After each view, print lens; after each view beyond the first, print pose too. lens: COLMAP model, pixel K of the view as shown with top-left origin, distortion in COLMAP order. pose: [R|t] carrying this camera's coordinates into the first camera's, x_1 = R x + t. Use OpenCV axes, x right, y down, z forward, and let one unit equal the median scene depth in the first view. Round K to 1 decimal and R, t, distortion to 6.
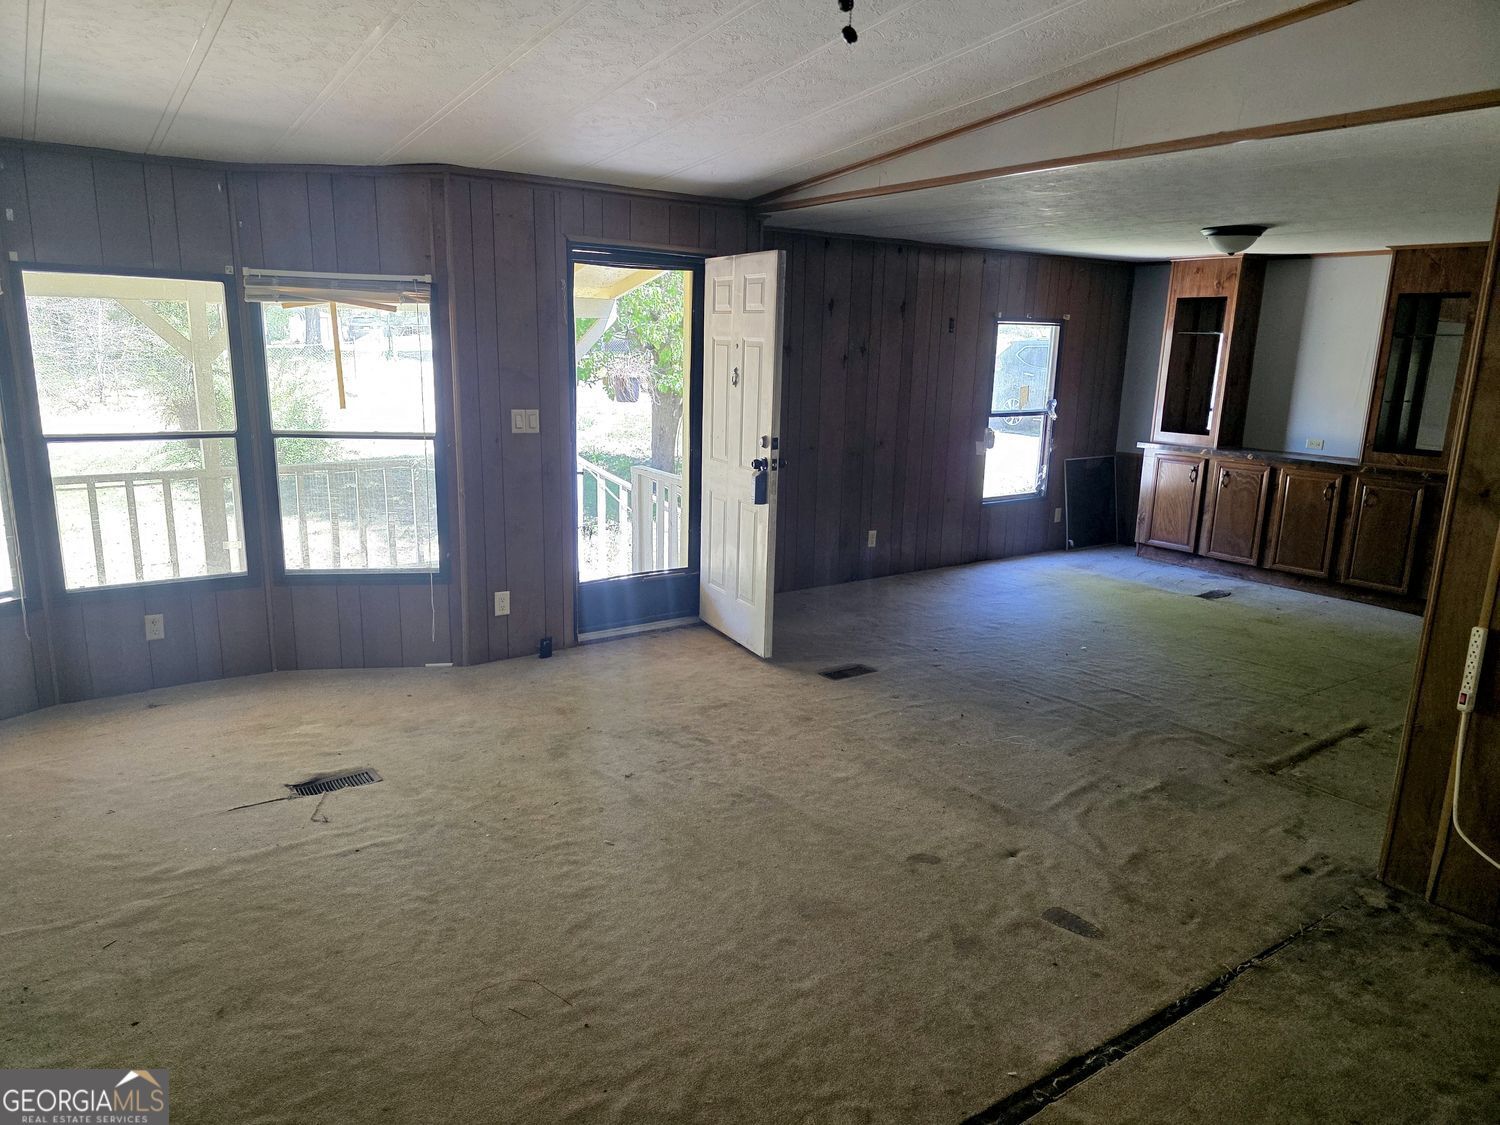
lens RADIAL K [[1012.5, 0, 753.8], [0, 1012.5, 590.2], [0, 0, 1]] dist [0.030424, -0.008367]
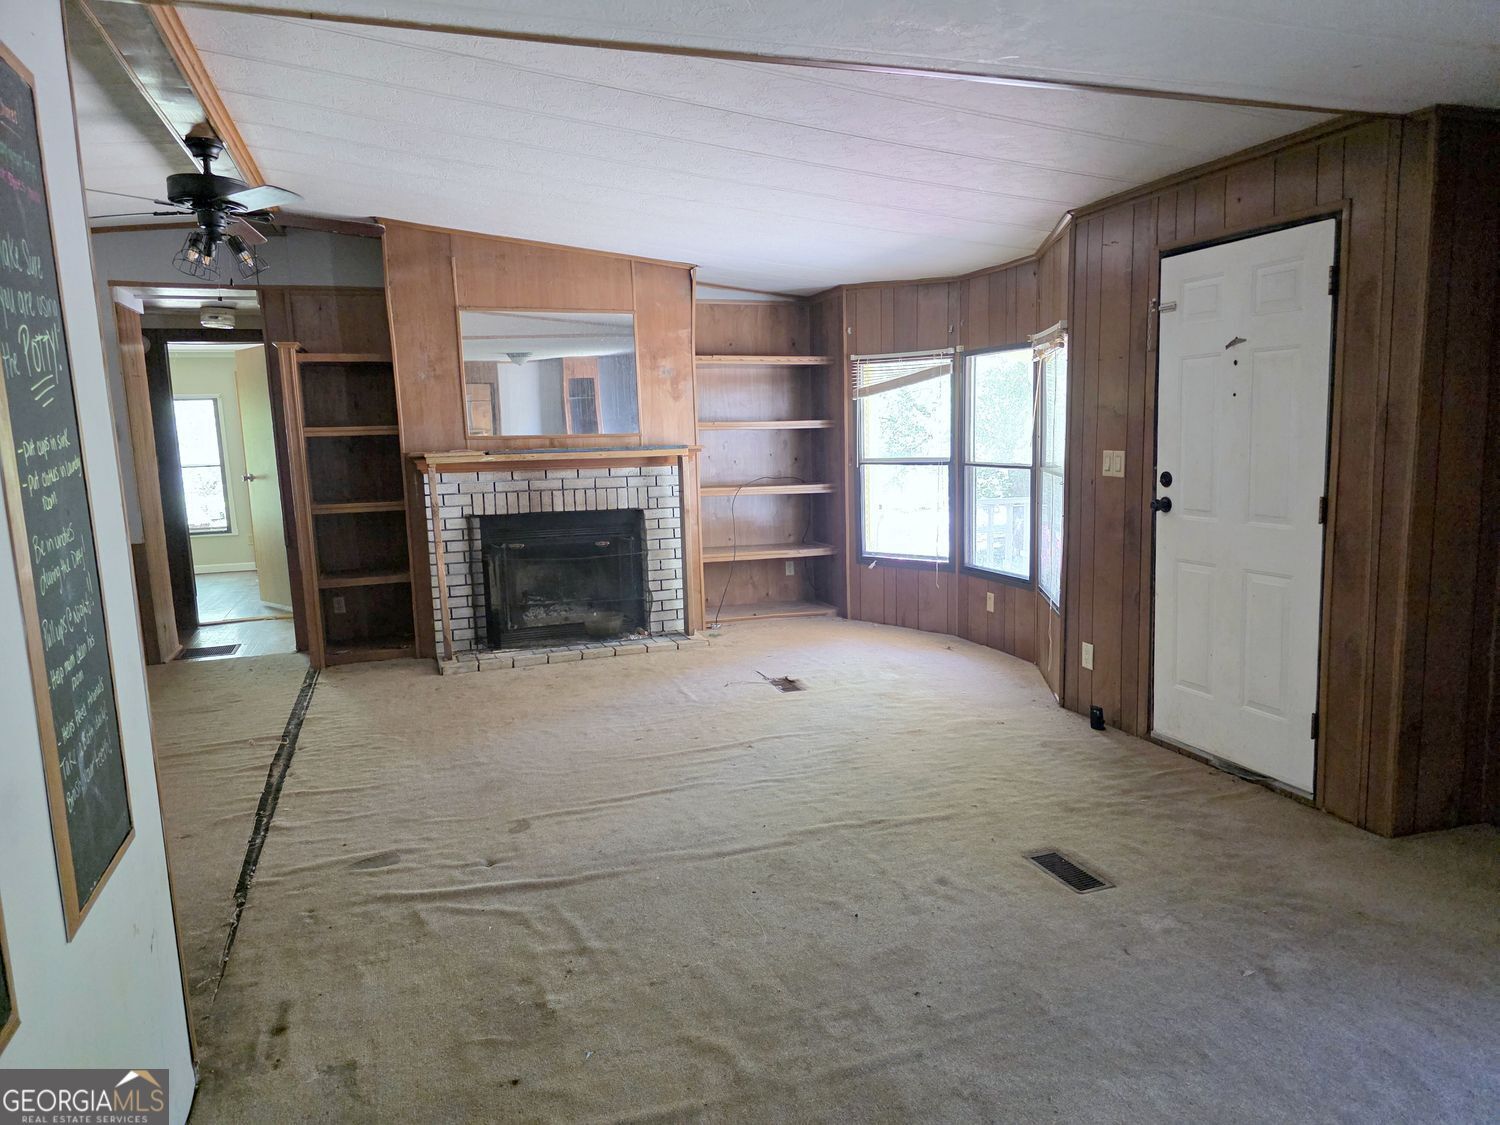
lens RADIAL K [[1012.5, 0, 753.8], [0, 1012.5, 590.2], [0, 0, 1]] dist [0.030424, -0.008367]
pose [[-0.279783, 0.143154, -0.949331, 0.980896], [-0.207848, 0.956338, 0.205467, -0.236945], [0.937294, 0.254803, -0.237813, 1.254478]]
